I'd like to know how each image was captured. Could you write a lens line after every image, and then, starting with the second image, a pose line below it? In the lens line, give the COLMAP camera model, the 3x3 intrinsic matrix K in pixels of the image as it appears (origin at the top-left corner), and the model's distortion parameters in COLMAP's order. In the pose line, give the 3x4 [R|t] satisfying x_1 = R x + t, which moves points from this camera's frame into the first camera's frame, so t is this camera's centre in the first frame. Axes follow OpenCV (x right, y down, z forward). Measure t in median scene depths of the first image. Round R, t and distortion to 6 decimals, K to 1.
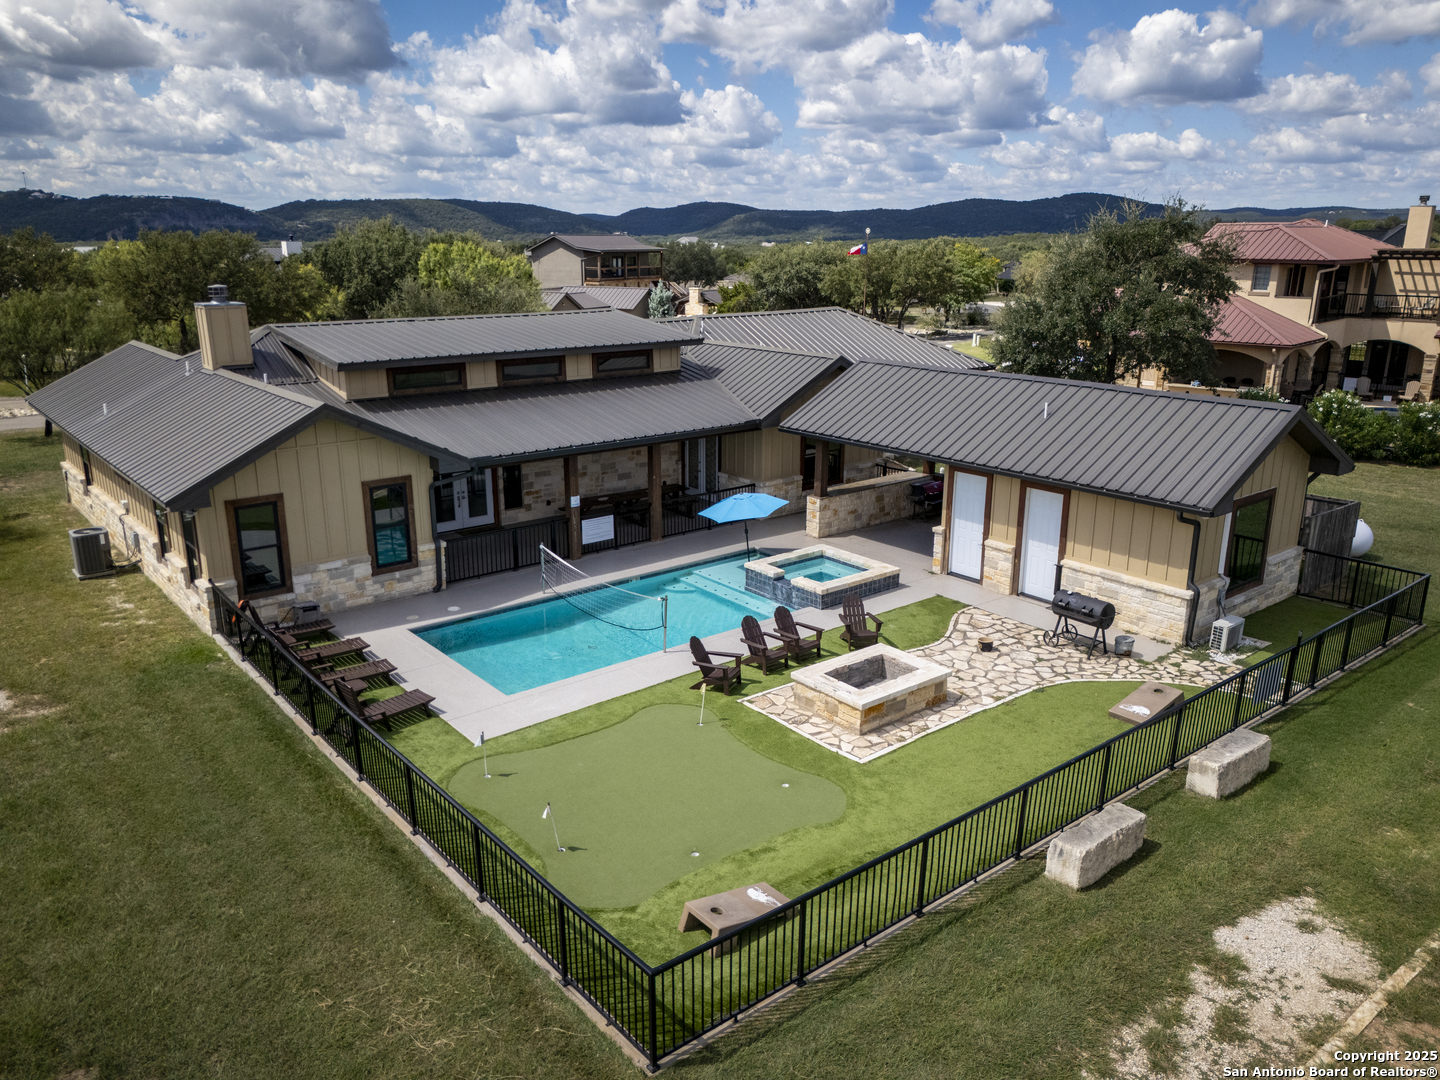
lens RADIAL K [[1085.3, 0, 722.2], [0, 1085.3, 539.2], [0, 0, 1]] dist [0.058320, -0.045708]
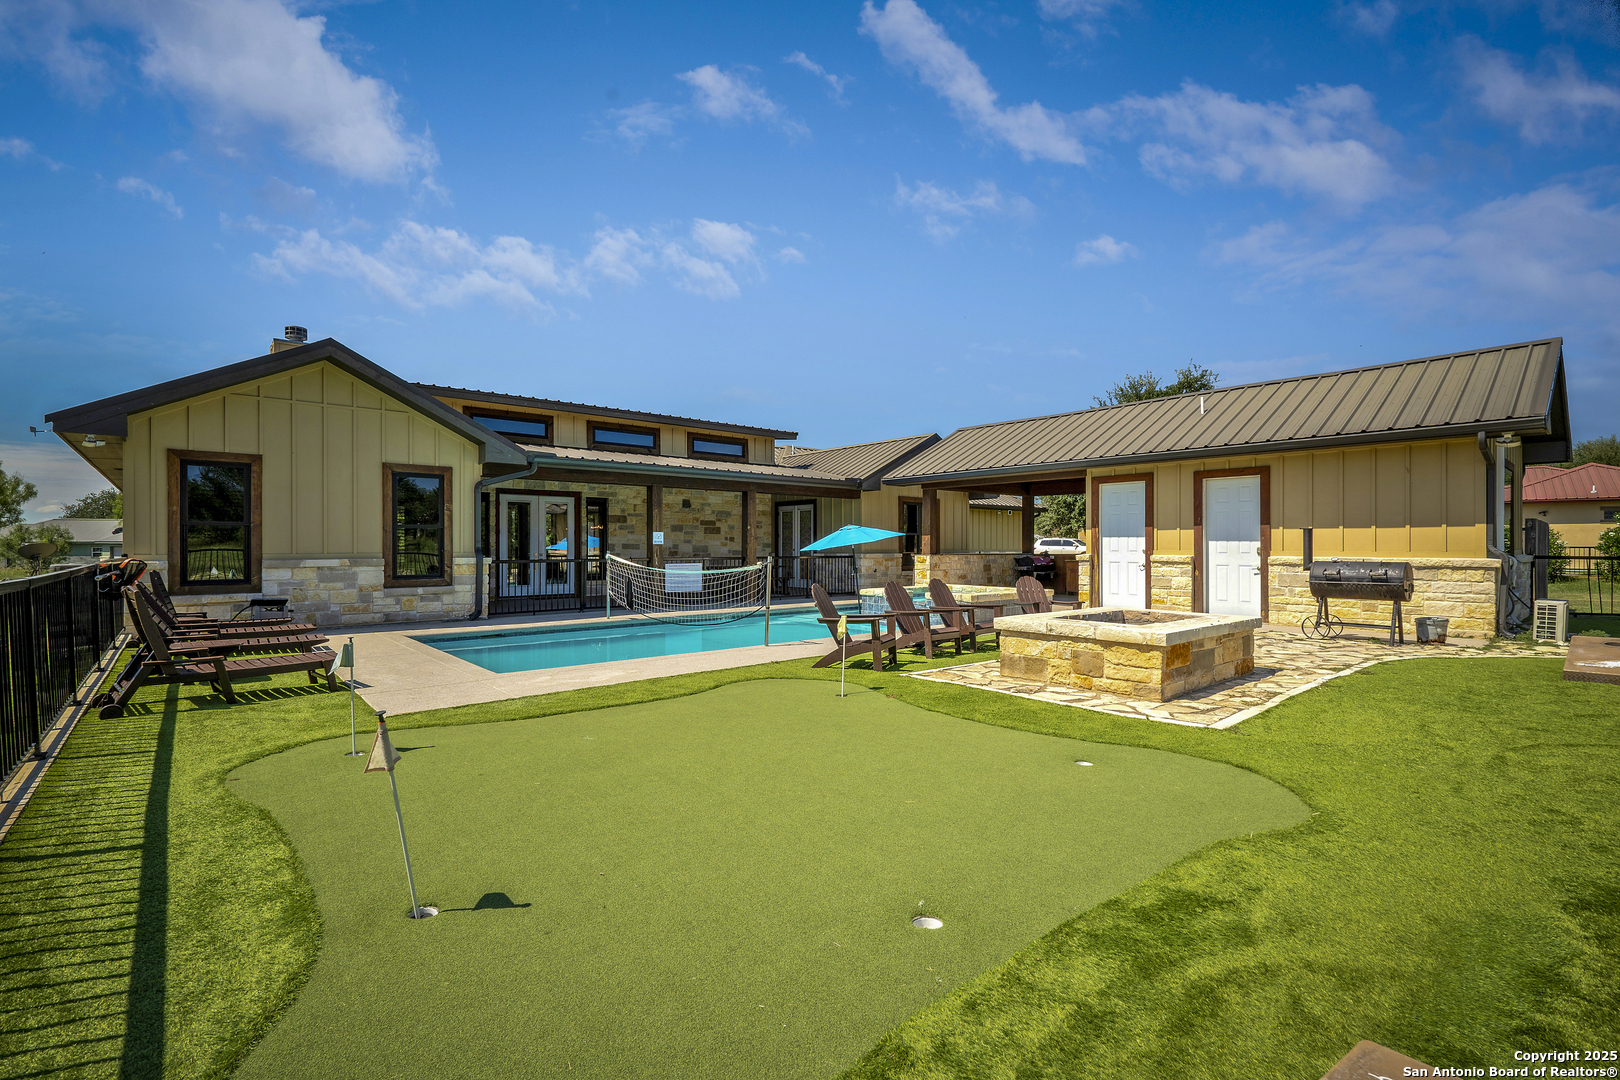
lens RADIAL K [[747.2, 0, 807.8], [0, 747.2, 543.1], [0, 0, 1]] dist [-0.006143, 0.000449]
pose [[0.999622, -0.004275, 0.027146, -0.036683], [0.011468, 0.962589, -0.270722, 0.149527], [-0.024973, 0.270931, 0.962275, 0.478883]]
